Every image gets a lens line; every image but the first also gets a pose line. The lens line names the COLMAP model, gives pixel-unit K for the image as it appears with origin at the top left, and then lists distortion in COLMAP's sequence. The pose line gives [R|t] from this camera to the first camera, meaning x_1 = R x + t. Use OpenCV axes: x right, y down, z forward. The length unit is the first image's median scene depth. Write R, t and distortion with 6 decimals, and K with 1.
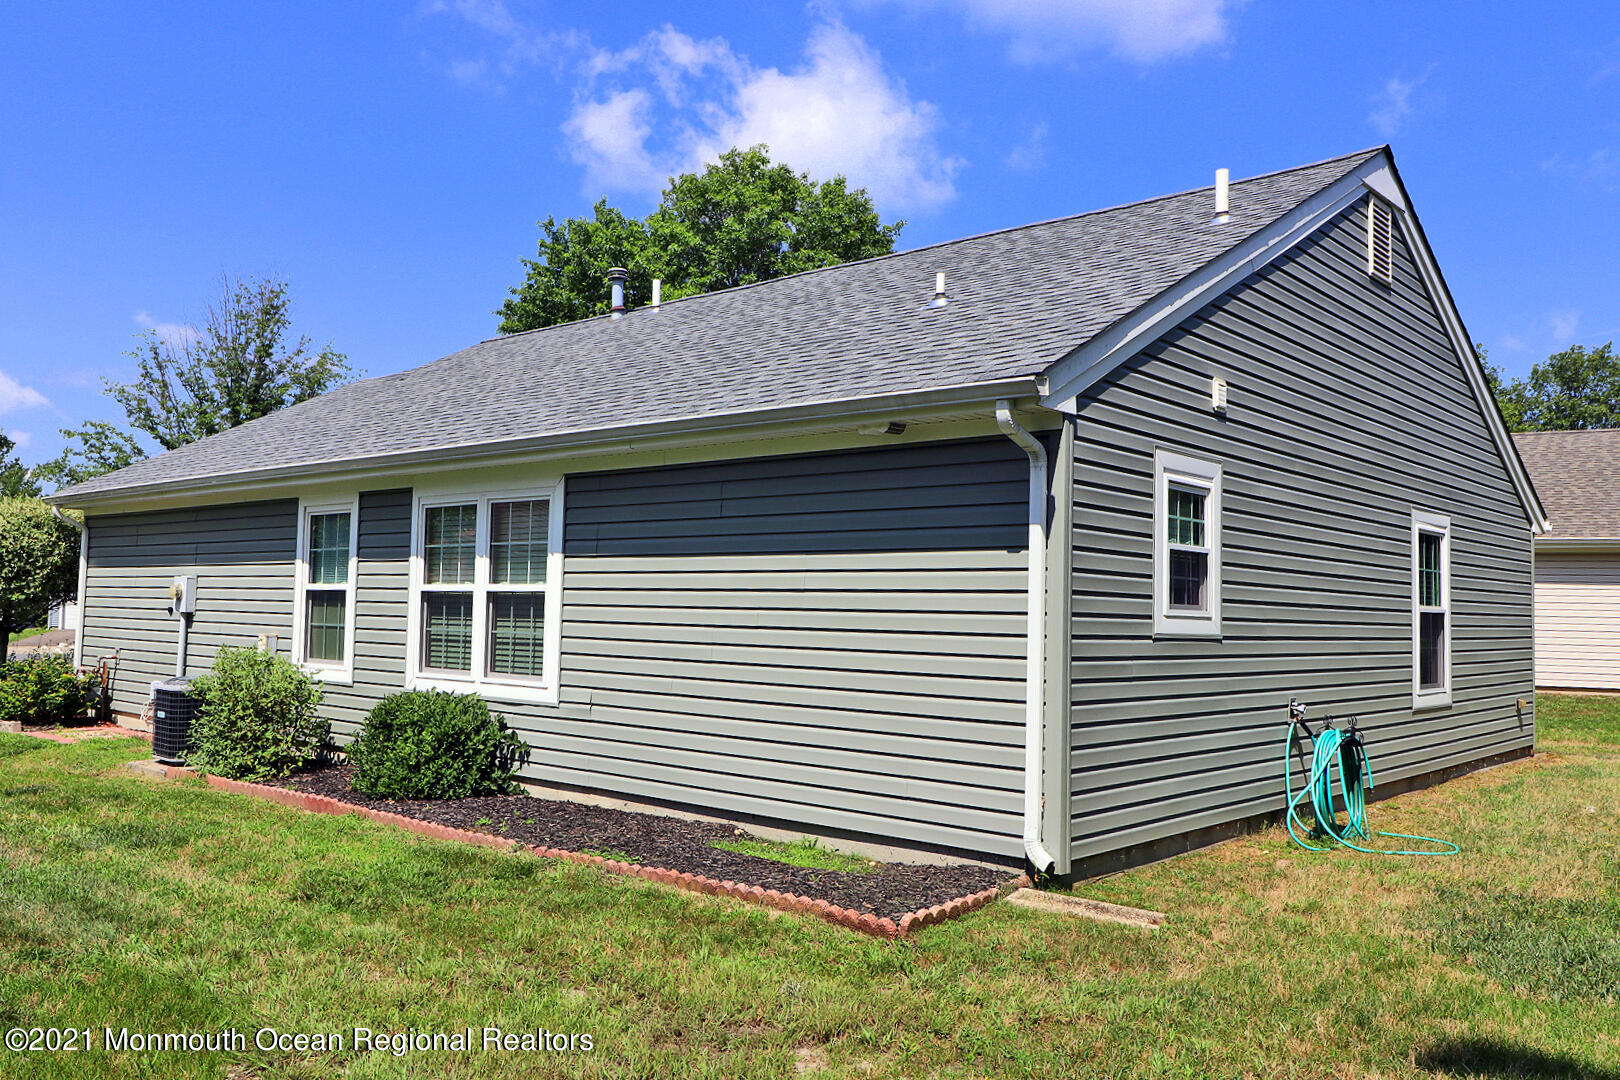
lens RADIAL K [[1220.9, 0, 796.2], [0, 1220.9, 541.0], [0, 0, 1]] dist [0.017410, -0.001953]
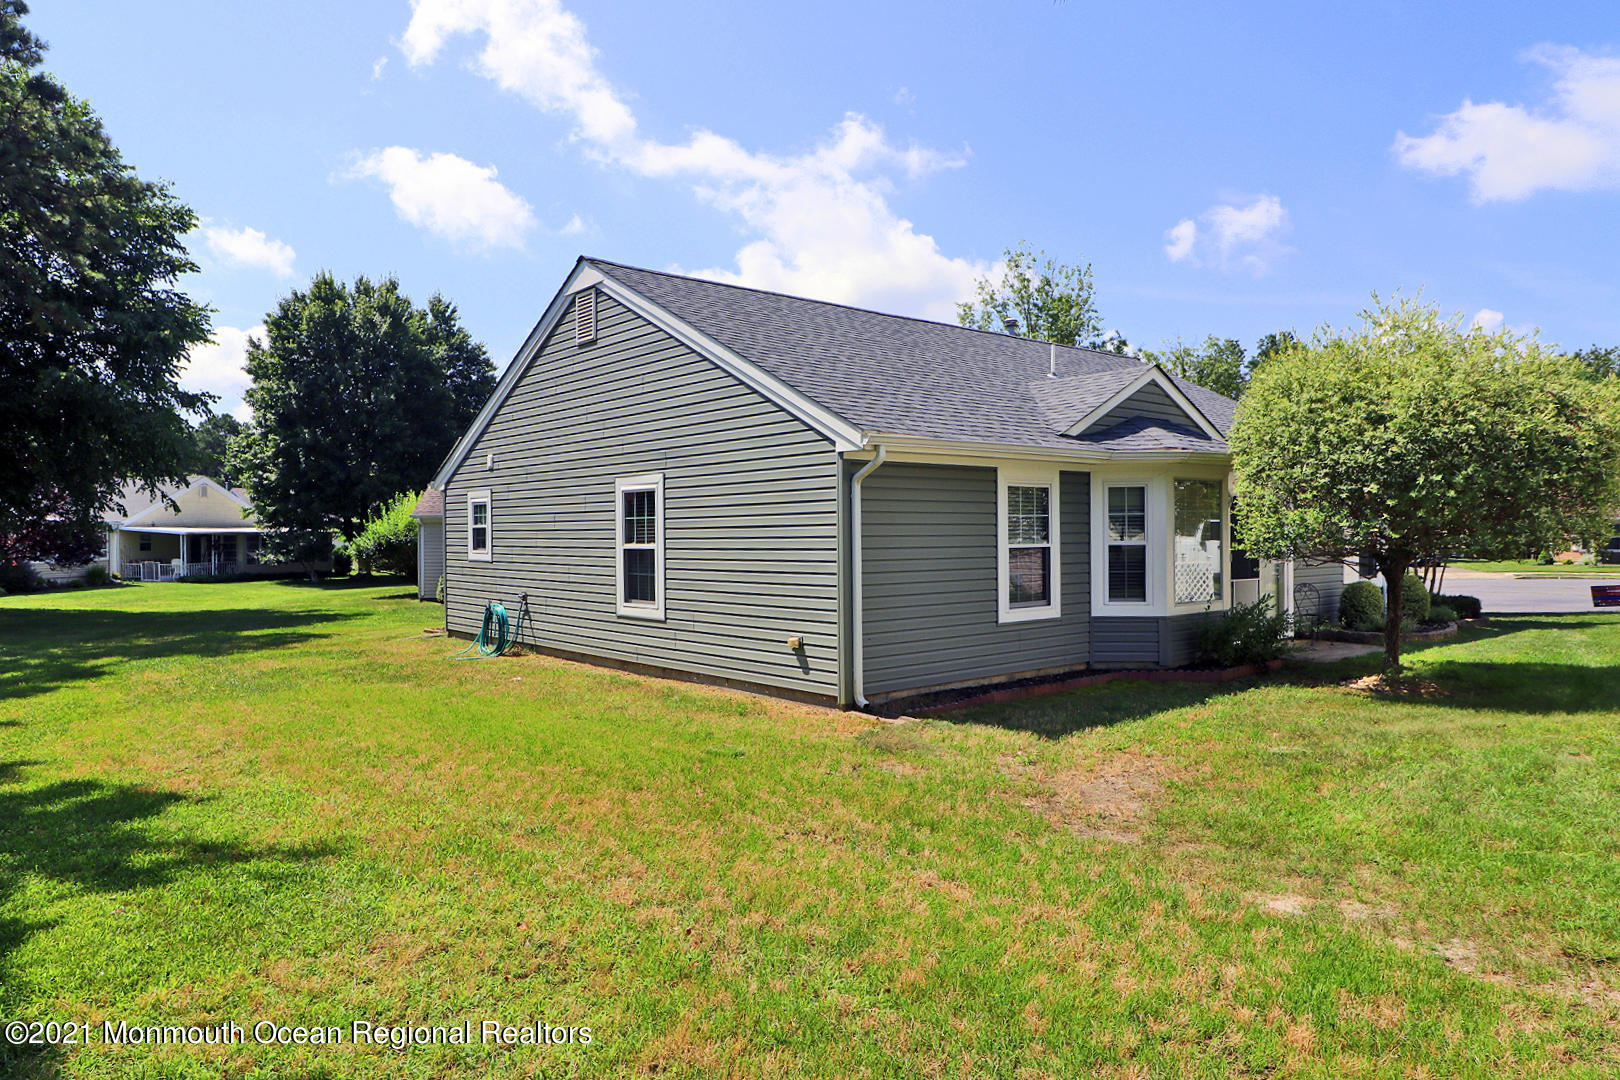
lens RADIAL K [[1055.3, 0, 816.3], [0, 1055.3, 536.7], [0, 0, 1]] dist [0.007793, -0.004859]
pose [[-0.120075, -0.015420, -0.992645, 2.378778], [0.065028, 0.997610, -0.023363, 0.121834], [0.990633, -0.067355, -0.118786, 1.909306]]
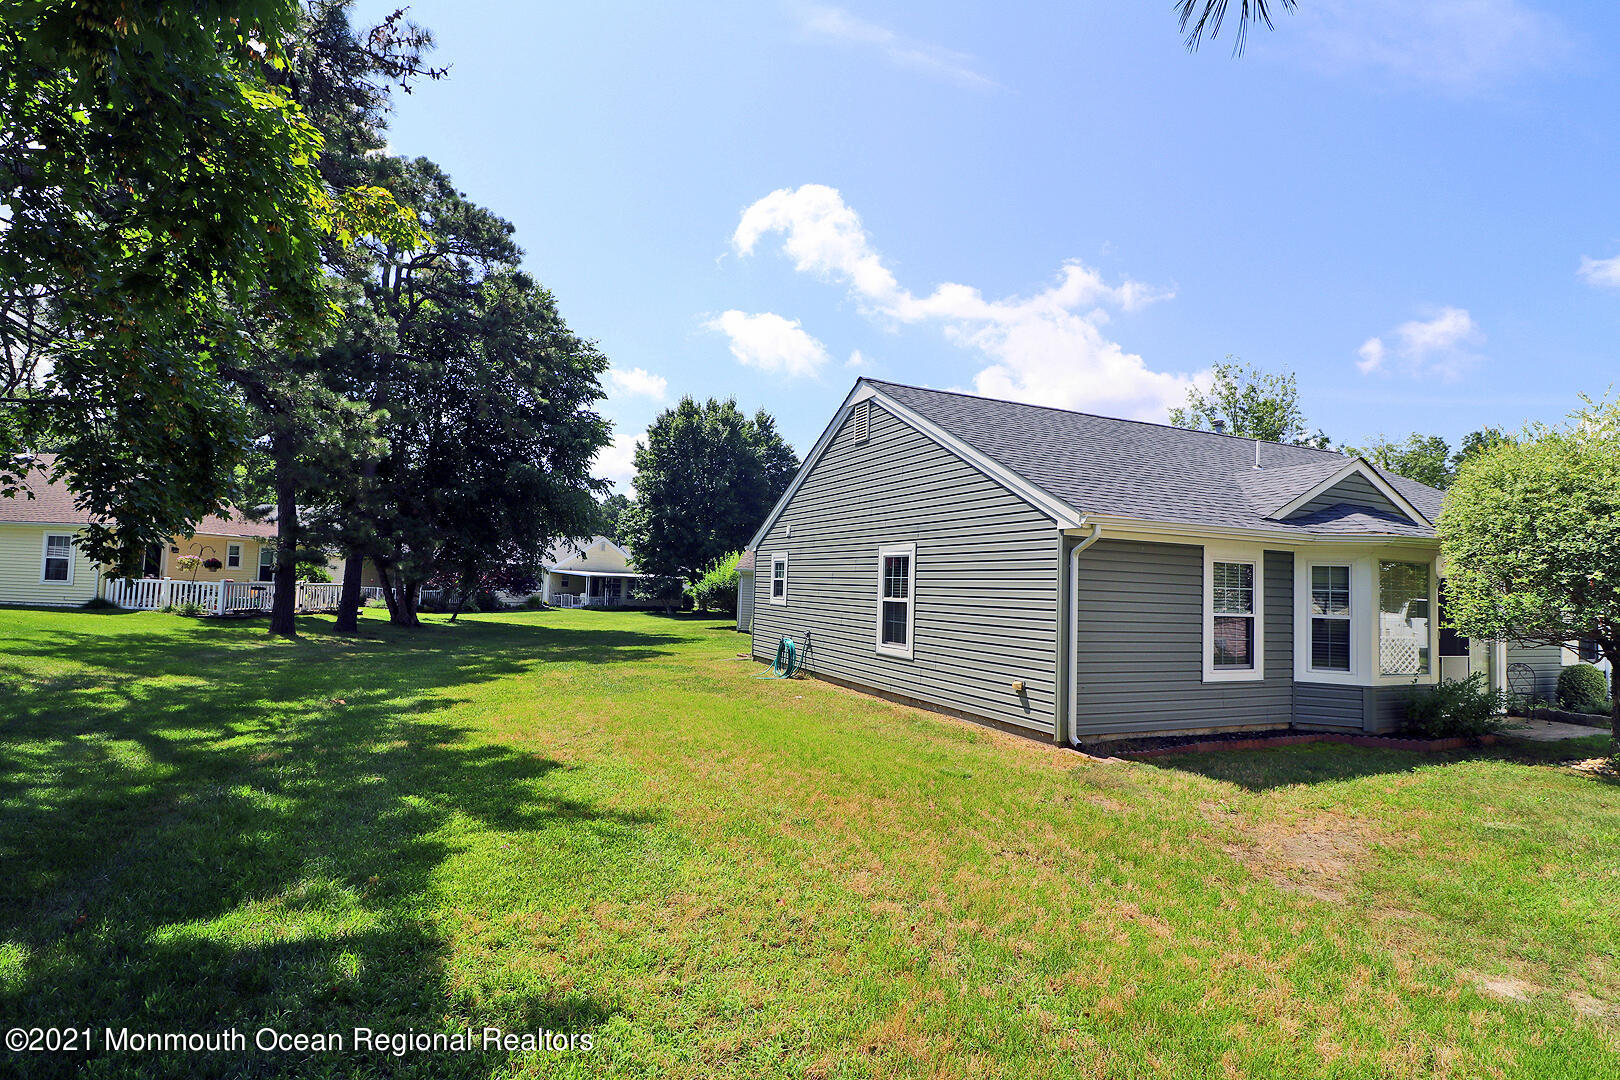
lens RADIAL K [[817.0, 0, 805.9], [0, 817.0, 535.3], [0, 0, 1]] dist [-0.002930, -0.009641]
pose [[-0.391401, -0.090685, -0.915741, 2.343481], [0.012556, 0.994513, -0.103853, 0.119355], [0.920135, -0.052146, -0.388114, 1.912417]]
